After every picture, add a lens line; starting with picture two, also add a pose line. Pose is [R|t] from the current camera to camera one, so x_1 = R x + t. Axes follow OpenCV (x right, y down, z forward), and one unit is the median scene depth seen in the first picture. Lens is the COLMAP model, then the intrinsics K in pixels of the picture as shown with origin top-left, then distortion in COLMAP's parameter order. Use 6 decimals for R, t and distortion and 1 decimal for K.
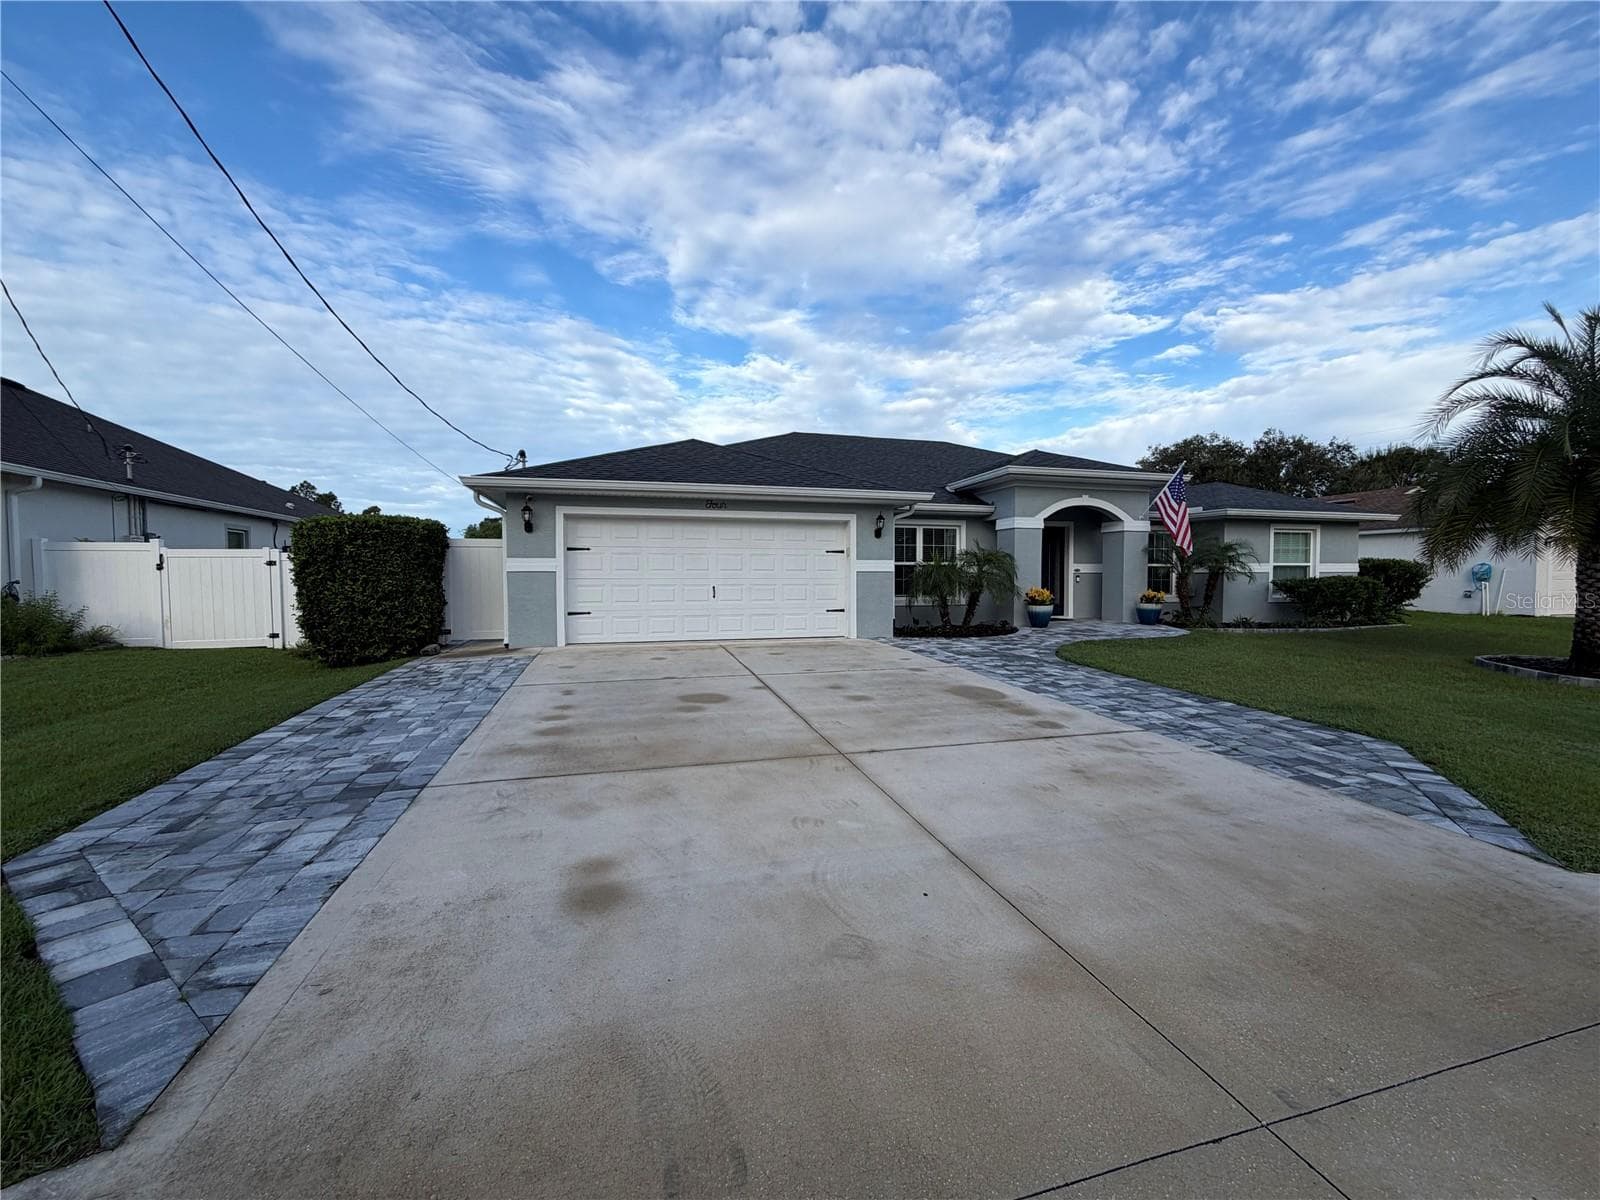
lens RADIAL K [[655.6, 0, 800.0], [0, 655.6, 600.0], [0, 0, 1]] dist [0.010332, 0.000081]
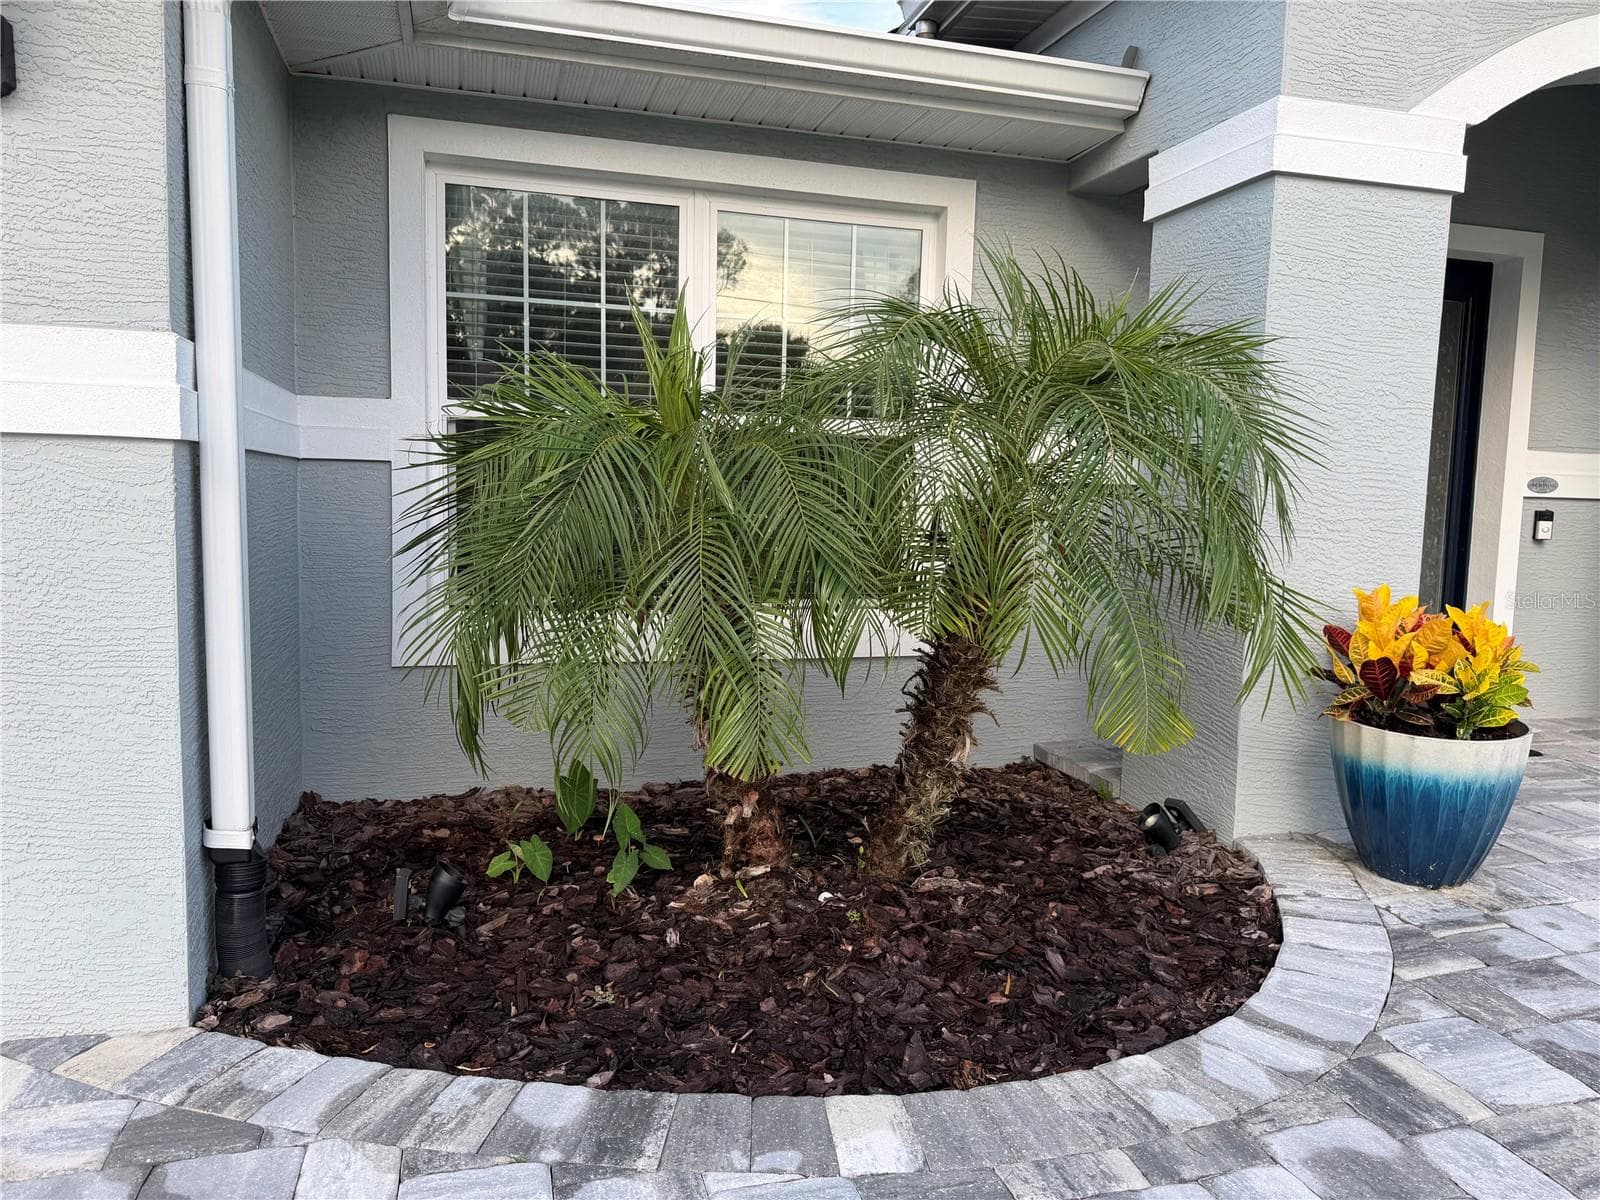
lens RADIAL K [[1133.8, 0, 796.7], [0, 1133.8, 611.8], [0, 0, 1]] dist [0.001795, -0.001305]
pose [[0.999525, 0.029074, -0.010264, 0.204938], [-0.028248, 0.996931, 0.073011, -0.025930], [0.012356, -0.072687, 0.997278, 0.668349]]
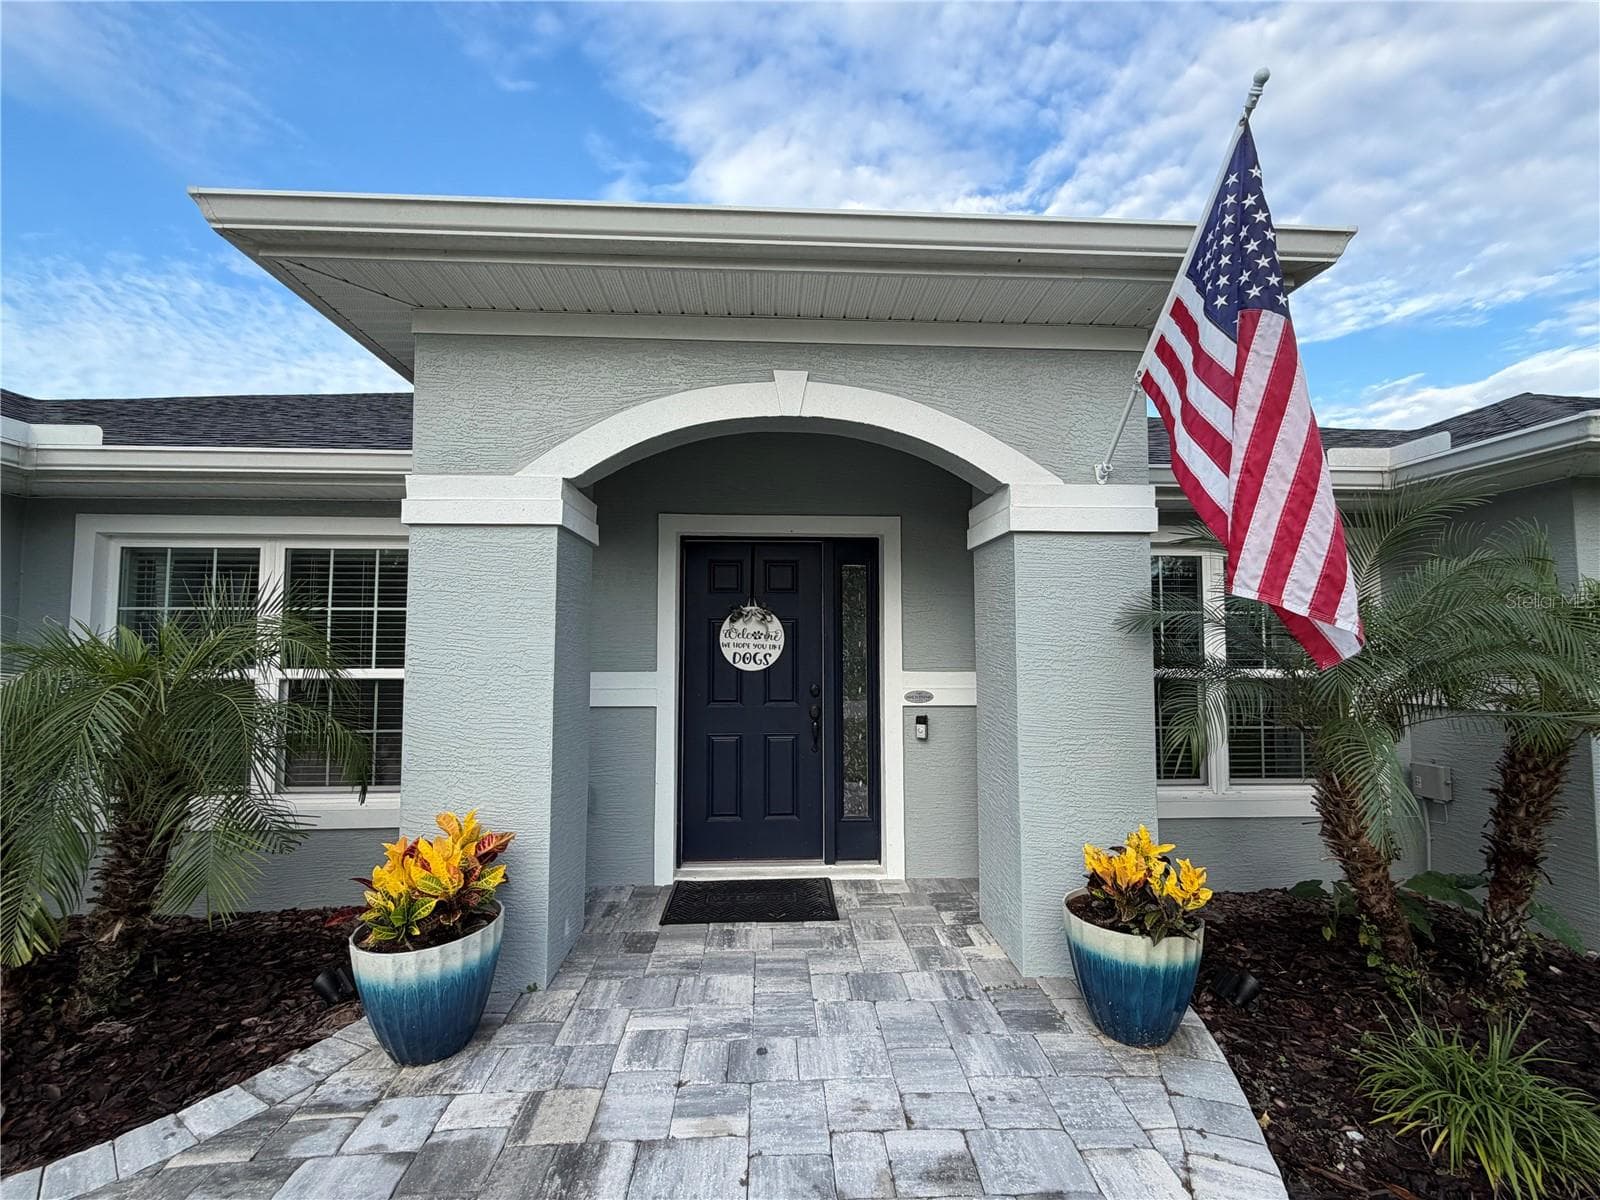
lens RADIAL K [[706.6, 0, 808.5], [0, 706.6, 608.0], [0, 0, 1]] dist [-0.001328, -0.000819]
pose [[0.972010, -0.011374, -0.234664, 0.458847], [-0.008764, 0.996377, -0.084596, -0.057831], [0.234776, 0.084285, 0.968389, 0.728401]]
